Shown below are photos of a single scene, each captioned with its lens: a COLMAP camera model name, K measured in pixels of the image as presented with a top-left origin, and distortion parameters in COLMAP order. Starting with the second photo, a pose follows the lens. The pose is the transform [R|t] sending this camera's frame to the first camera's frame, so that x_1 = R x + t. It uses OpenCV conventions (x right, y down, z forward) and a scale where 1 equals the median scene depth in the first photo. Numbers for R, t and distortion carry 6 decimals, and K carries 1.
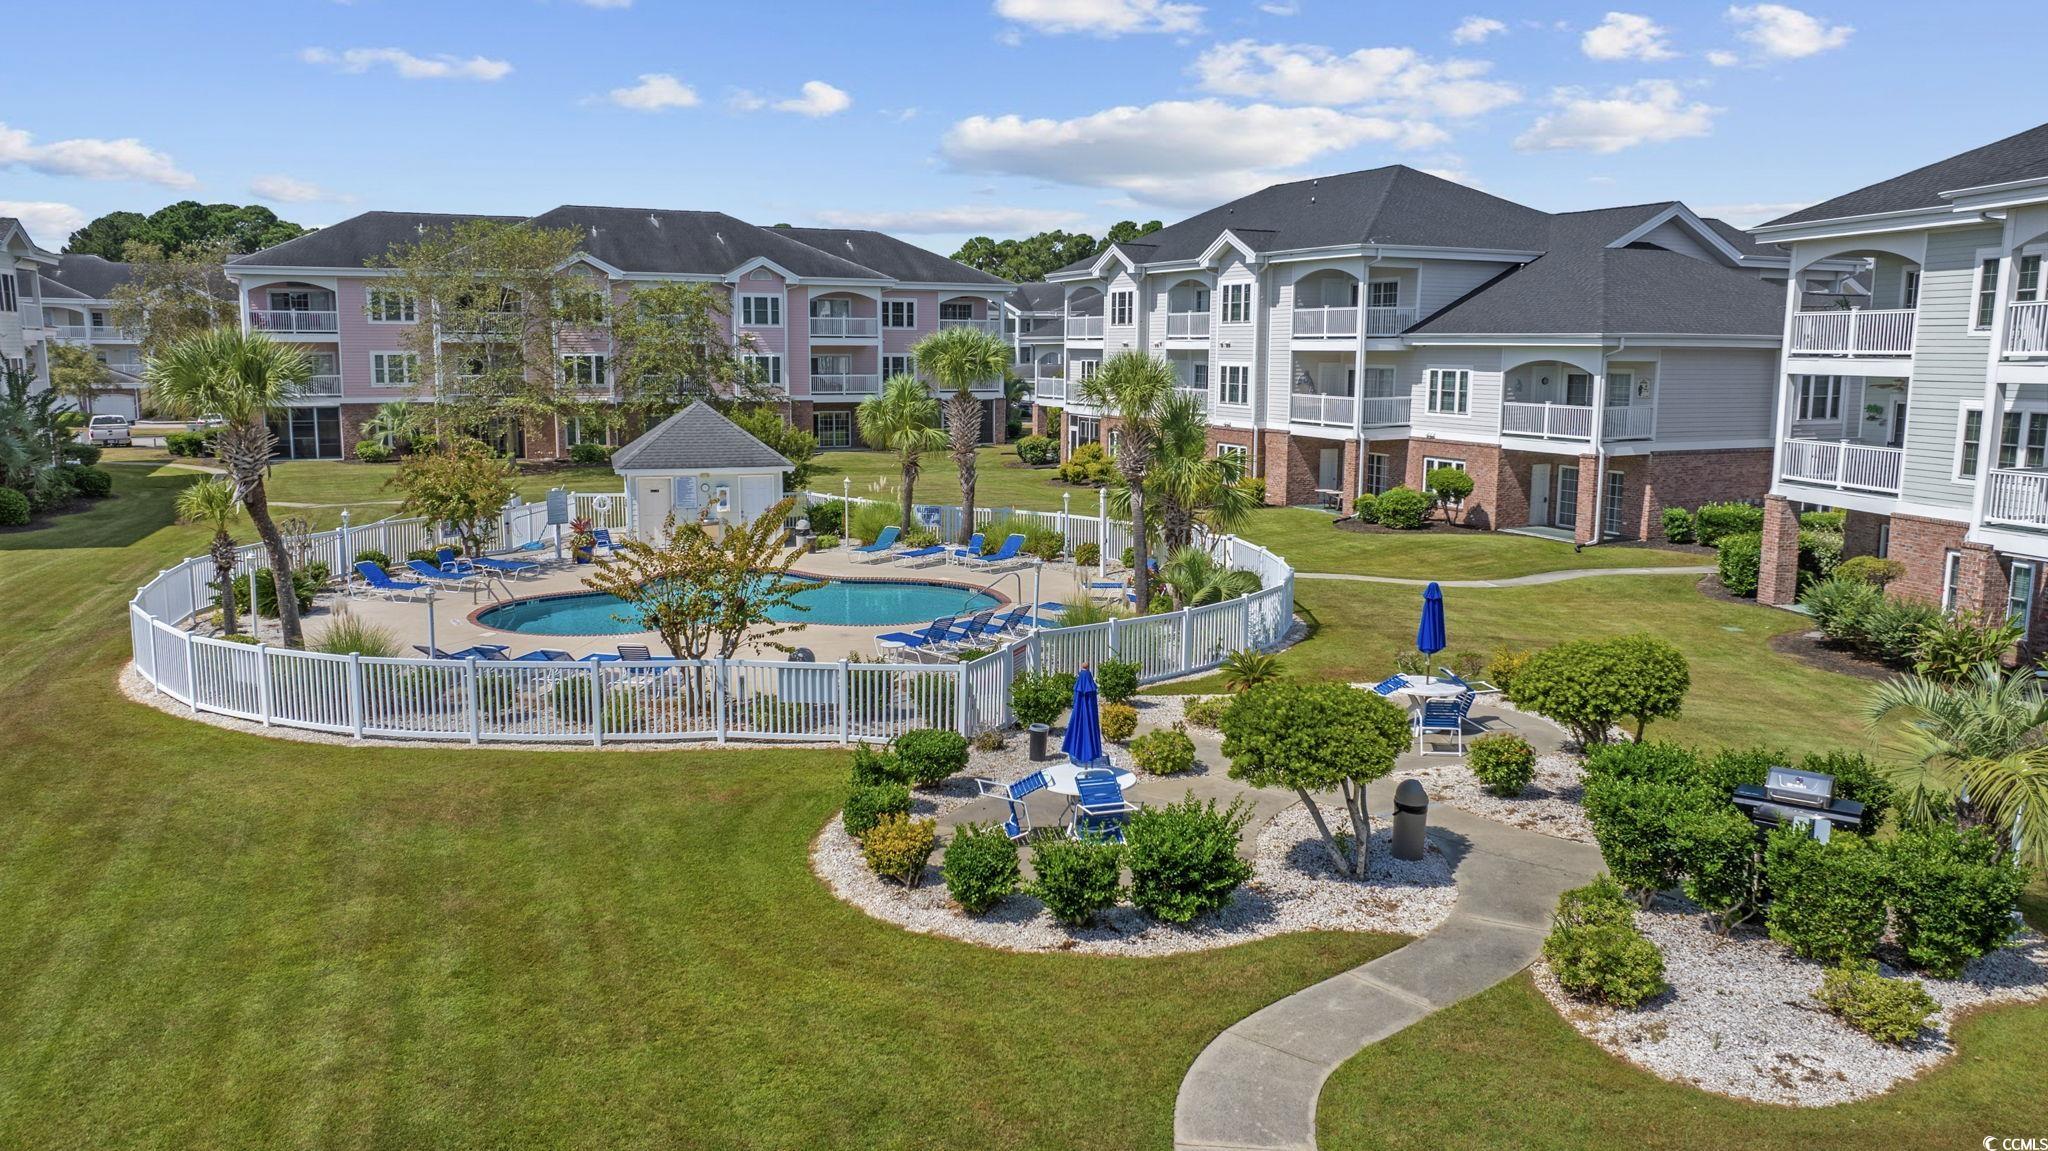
lens RADIAL K [[1457.4, 0, 1014.7], [0, 1457.4, 571.1], [0, 0, 1]] dist [-0.009285, 0.007772]
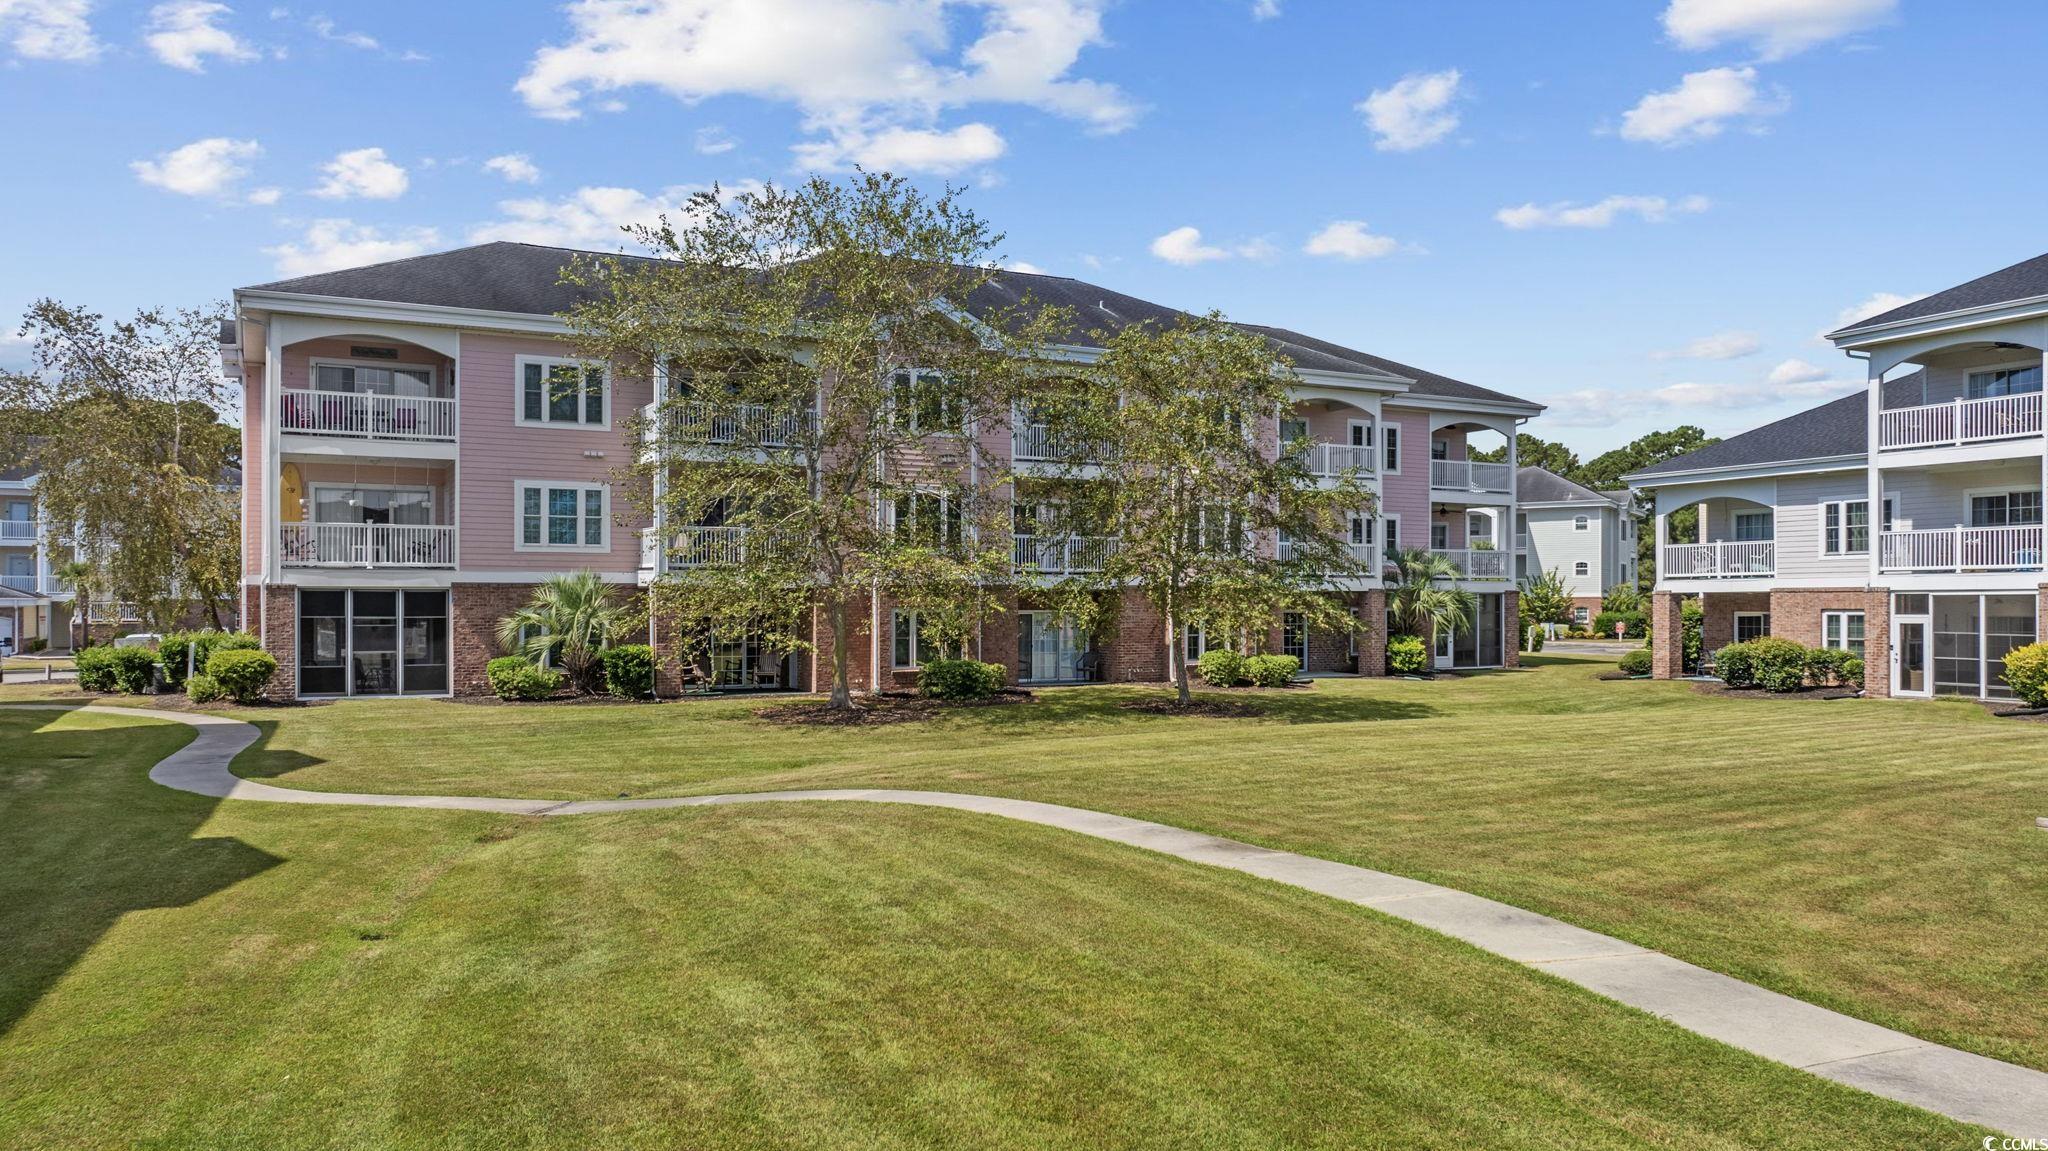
lens RADIAL K [[1457.4, 0, 1027.8], [0, 1457.4, 585.8], [0, 0, 1]] dist [-0.009285, 0.007772]
pose [[0.994624, -0.004777, 0.103446, -0.321556], [0.021114, 0.987307, -0.157415, -0.032872], [-0.101381, 0.158753, 0.982099, 0.499049]]
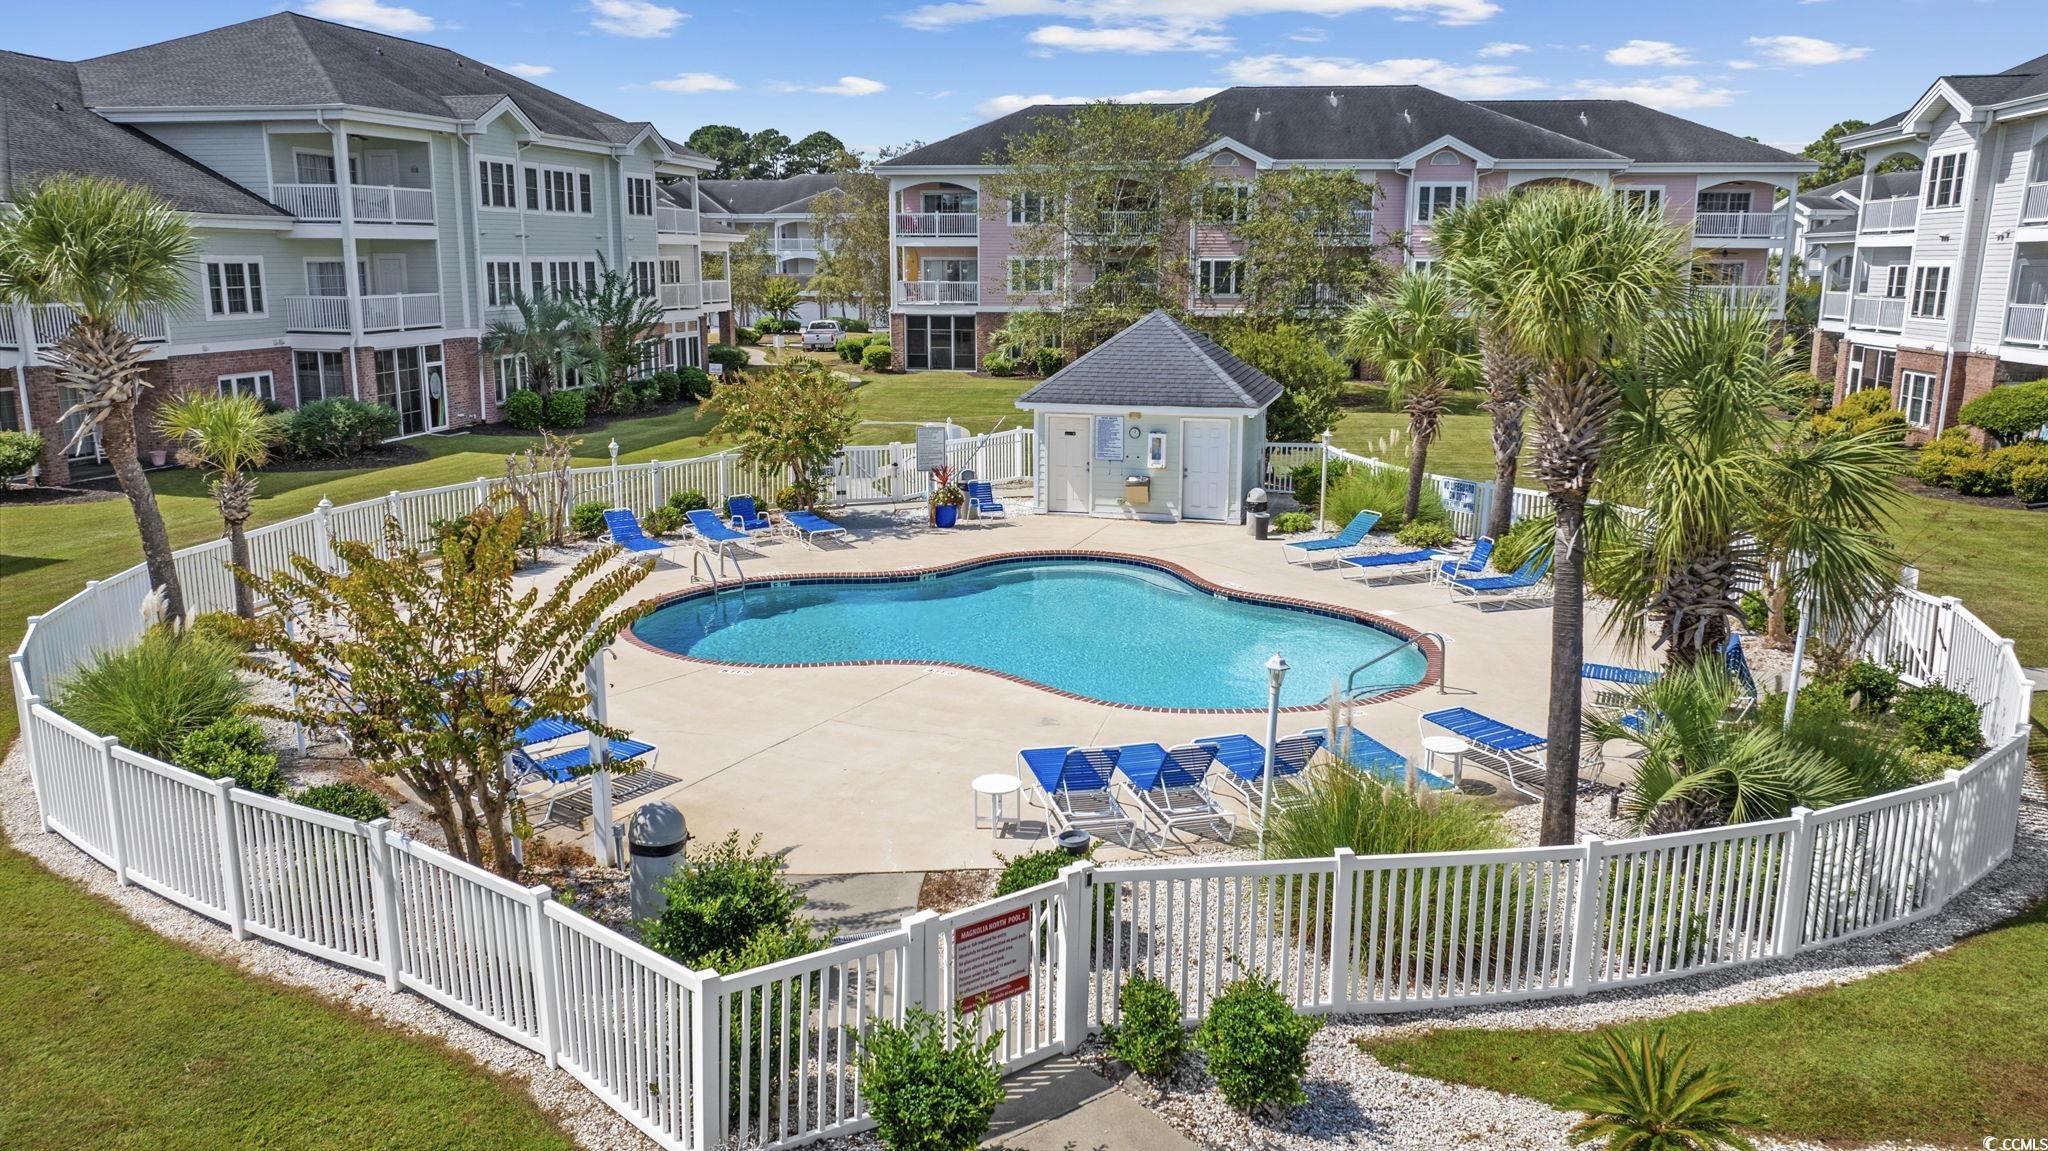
lens RADIAL K [[1457.4, 0, 1019.9], [0, 1457.4, 579.5], [0, 0, 1]] dist [-0.009285, 0.007772]
pose [[0.855898, 0.107282, -0.505894, 0.057514], [-0.076798, 0.993766, 0.080811, -0.021321], [0.511410, -0.030315, 0.858802, 0.196564]]
